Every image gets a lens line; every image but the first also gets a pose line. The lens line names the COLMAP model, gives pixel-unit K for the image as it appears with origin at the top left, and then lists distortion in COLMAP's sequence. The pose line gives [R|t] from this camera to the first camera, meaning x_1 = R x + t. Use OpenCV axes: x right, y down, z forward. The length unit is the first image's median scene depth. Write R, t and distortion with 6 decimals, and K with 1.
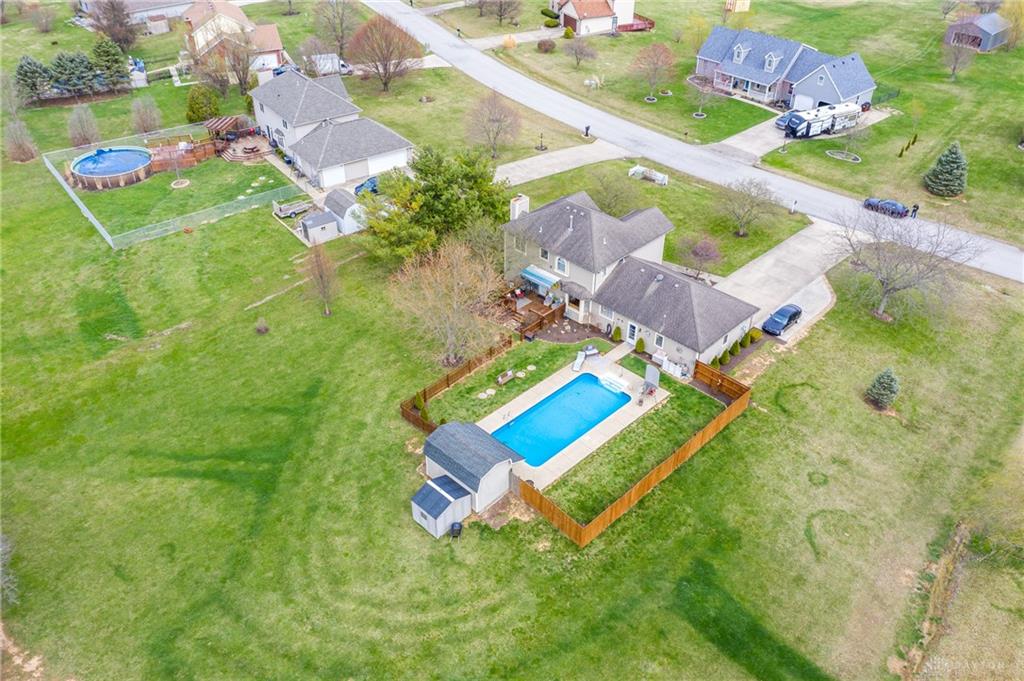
lens RADIAL K [[842.7, 0, 509.8], [0, 842.7, 342.3], [0, 0, 1]] dist [-0.020619, -0.004751]
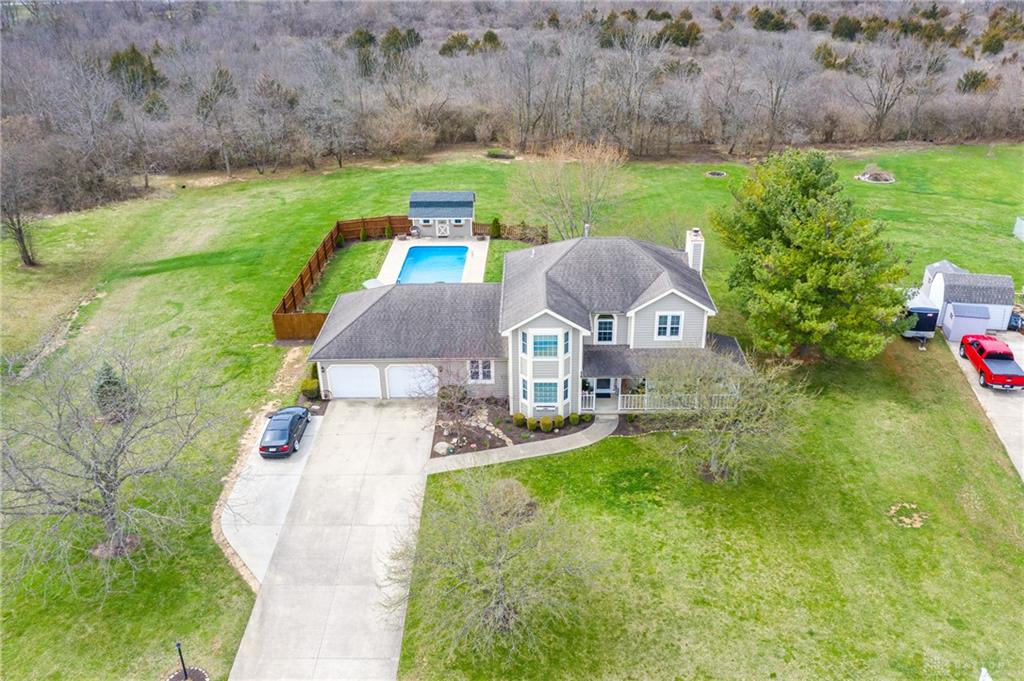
lens RADIAL K [[844.2, 0, 522.3], [0, 844.2, 341.4], [0, 0, 1]] dist [-0.019063, 0.002337]
pose [[-0.723888, 0.309817, -0.616441, 0.623843], [-0.394368, 0.547318, 0.738185, -0.646635], [0.566092, 0.777468, -0.274015, 1.366494]]
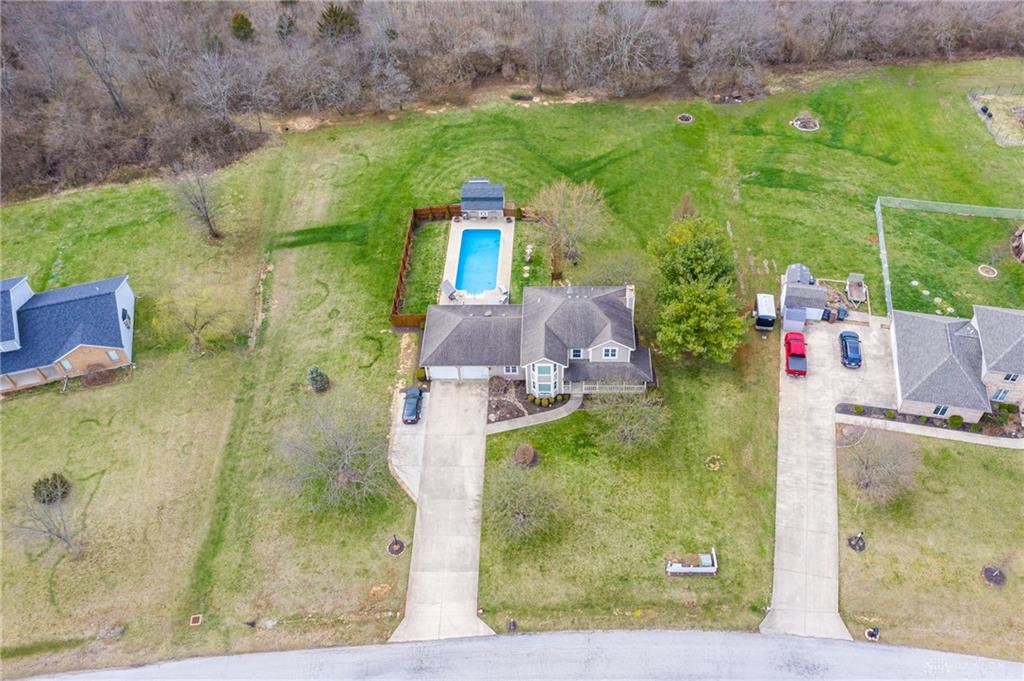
lens RADIAL K [[839.4, 0, 514.2], [0, 839.4, 339.8], [0, 0, 1]] dist [-0.020988, 0.001763]
pose [[-0.743756, 0.506922, -0.435726, 0.774156], [-0.357733, 0.248793, 0.900072, -1.316909], [0.564672, 0.825307, -0.003698, 1.137433]]
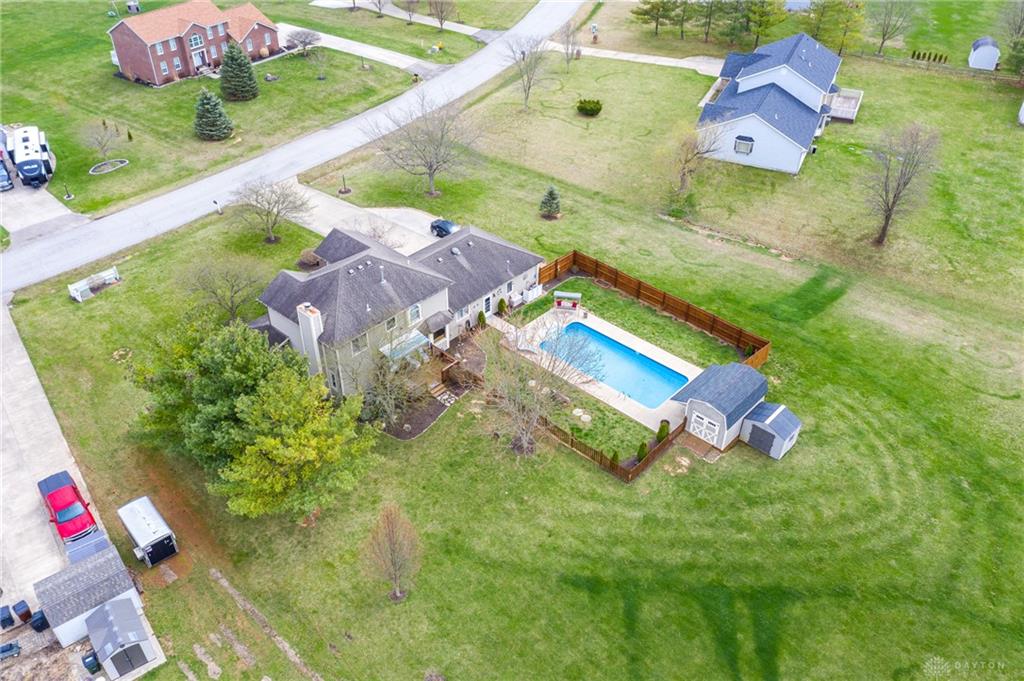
lens RADIAL K [[834.6, 0, 497.4], [0, 834.6, 337.3], [0, 0, 1]] dist [-0.022776, 0.005225]
pose [[-0.019198, -0.601539, 0.798613, -0.700080], [0.580973, 0.643356, 0.498561, -0.499214], [-0.813697, 0.473543, 0.337127, 0.734236]]
